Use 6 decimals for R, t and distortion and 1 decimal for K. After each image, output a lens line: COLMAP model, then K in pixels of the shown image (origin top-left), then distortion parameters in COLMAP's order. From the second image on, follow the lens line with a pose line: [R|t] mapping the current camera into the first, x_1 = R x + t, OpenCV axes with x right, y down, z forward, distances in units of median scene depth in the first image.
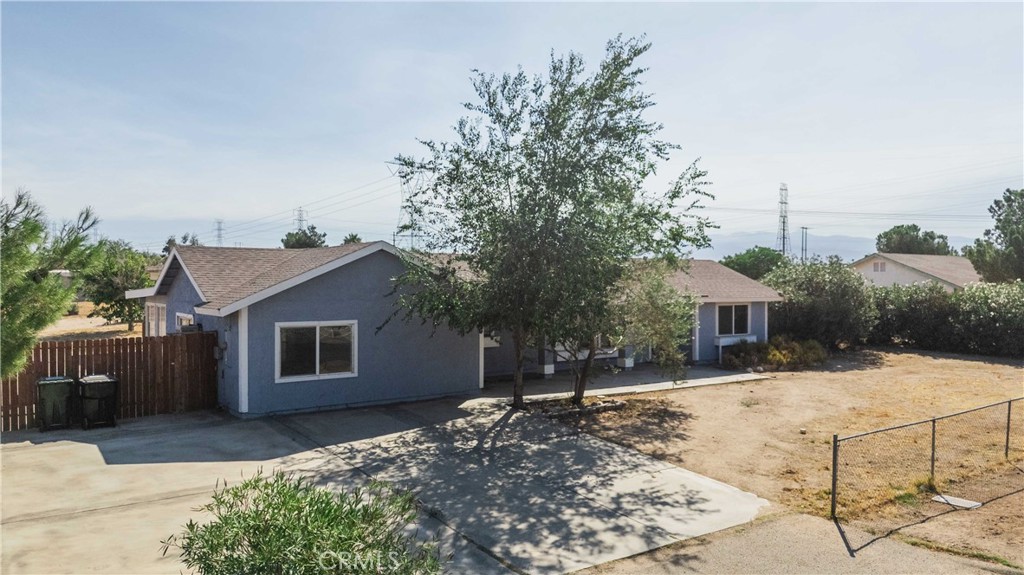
lens RADIAL K [[756.5, 0, 514.0], [0, 756.5, 284.8], [0, 0, 1]] dist [0.062997, -0.062210]
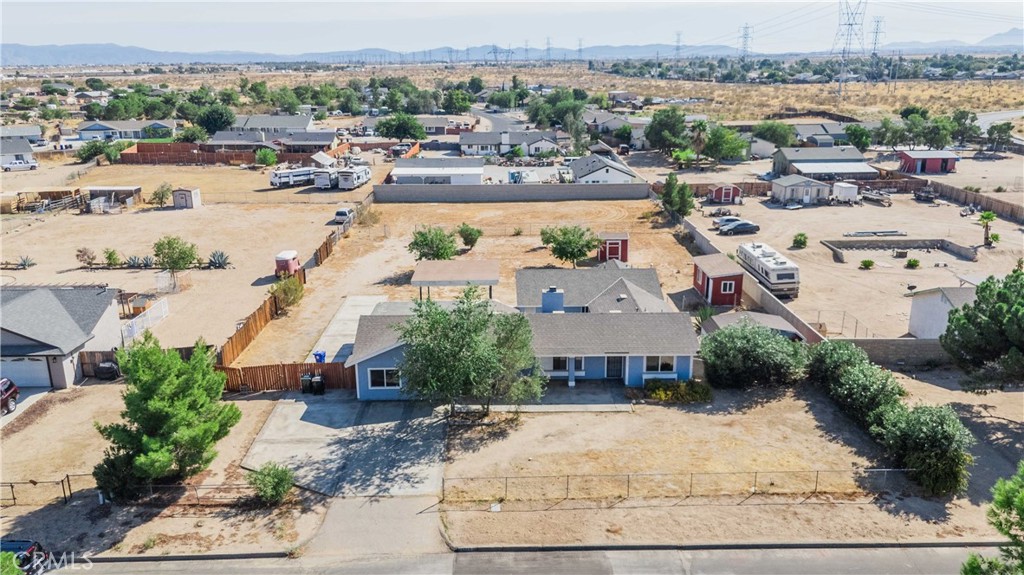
lens RADIAL K [[756.5, 0, 514.0], [0, 756.5, 284.8], [0, 0, 1]] dist [0.062997, -0.062210]
pose [[0.824358, 0.149045, -0.546095, 2.043878], [0.001430, 0.964163, 0.265306, -1.260259], [0.566067, -0.219488, 0.794603, -1.019850]]
